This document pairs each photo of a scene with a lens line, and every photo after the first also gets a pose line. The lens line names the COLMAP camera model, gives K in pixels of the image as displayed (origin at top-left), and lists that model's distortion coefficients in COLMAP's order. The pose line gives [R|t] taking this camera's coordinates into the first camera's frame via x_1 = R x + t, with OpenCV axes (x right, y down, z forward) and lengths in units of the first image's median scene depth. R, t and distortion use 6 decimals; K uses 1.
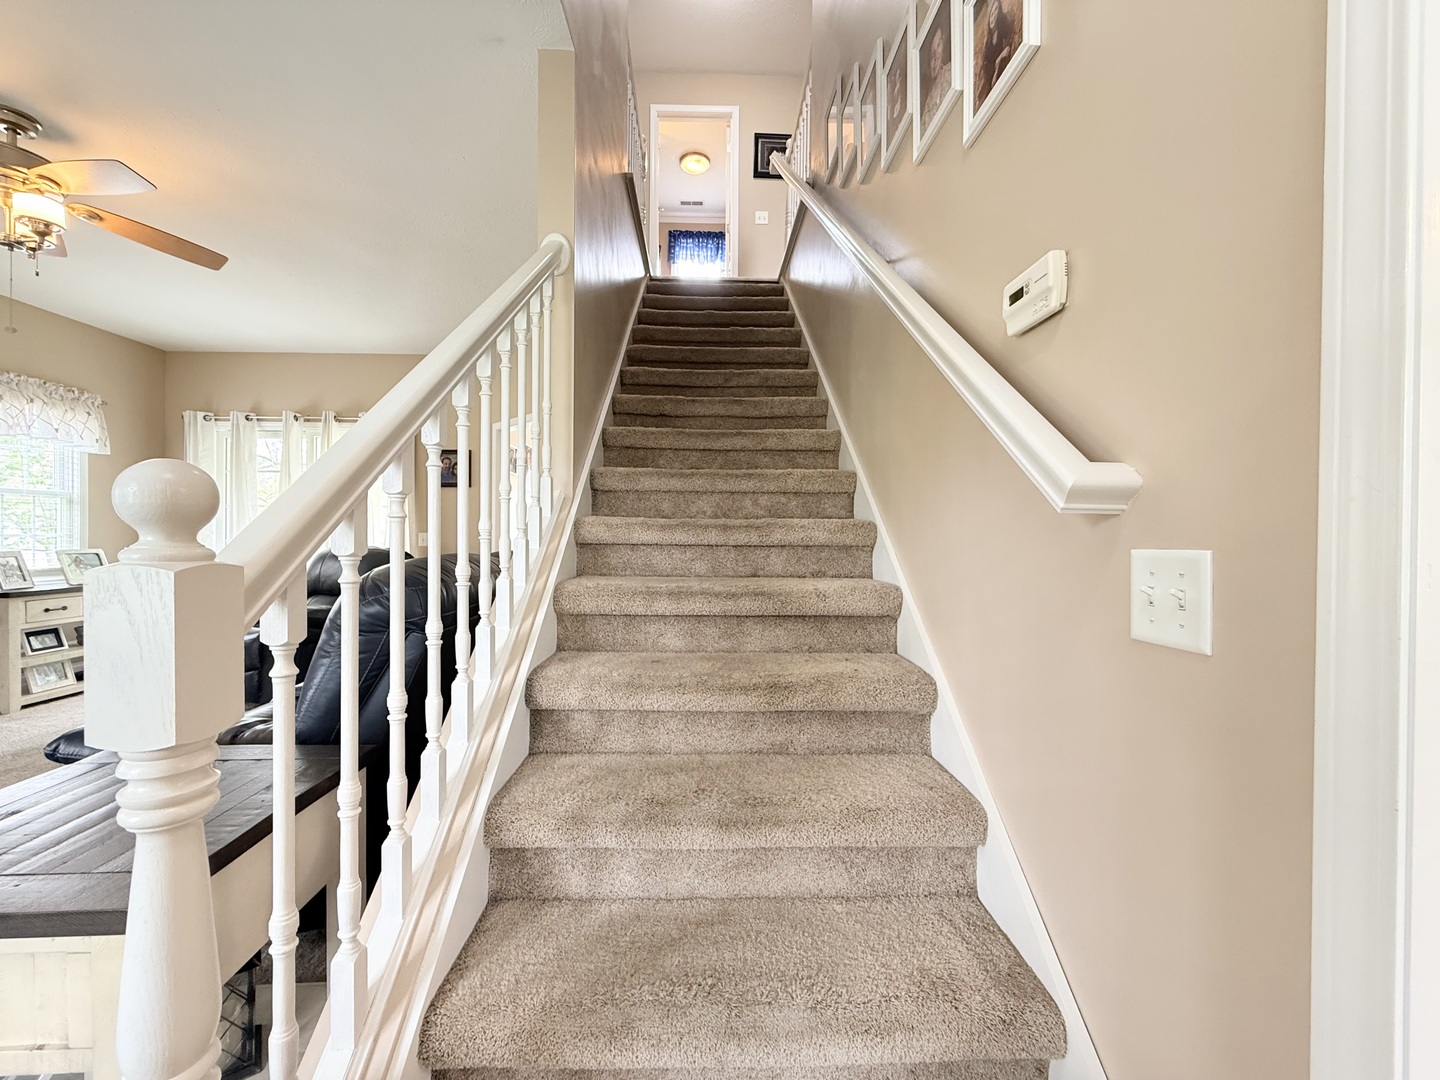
lens RADIAL K [[575.8, 0, 720.0], [0, 575.8, 540.0], [0, 0, 1]] dist [-0.001492, 0.000288]
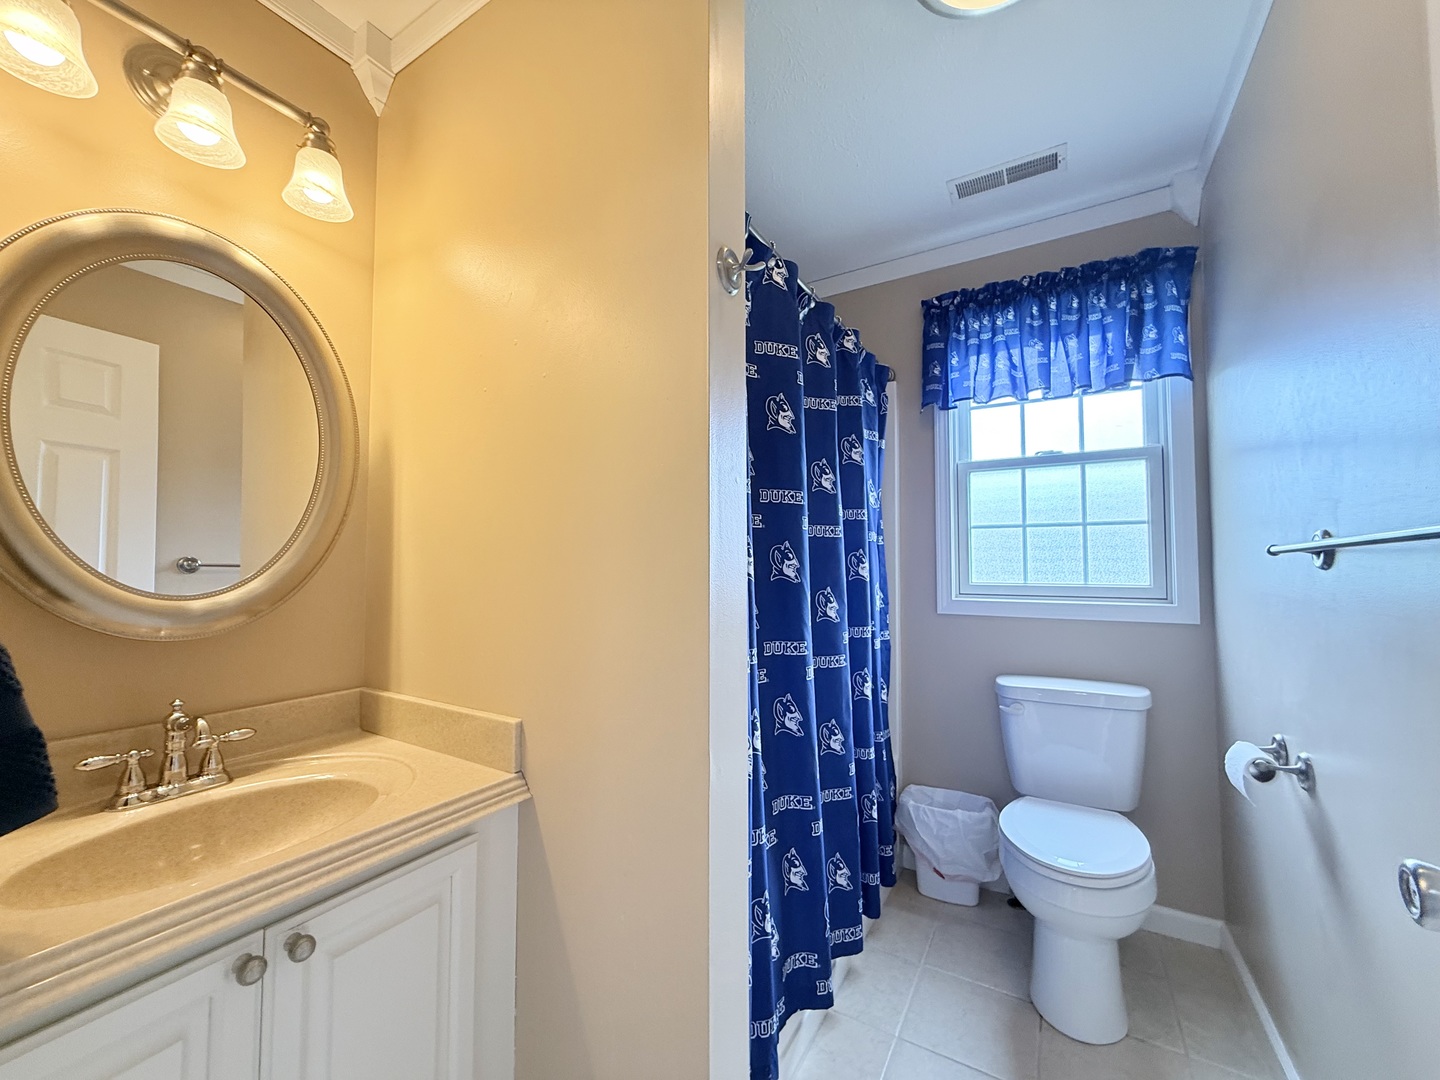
lens RADIAL K [[575.8, 0, 720.0], [0, 575.8, 540.0], [0, 0, 1]] dist [-0.001492, 0.000288]
pose [[0.840770, -0.031009, -0.540504, -0.023057], [0.003504, 0.998649, -0.051843, -0.405656], [0.541382, 0.041694, 0.839742, 0.712801]]
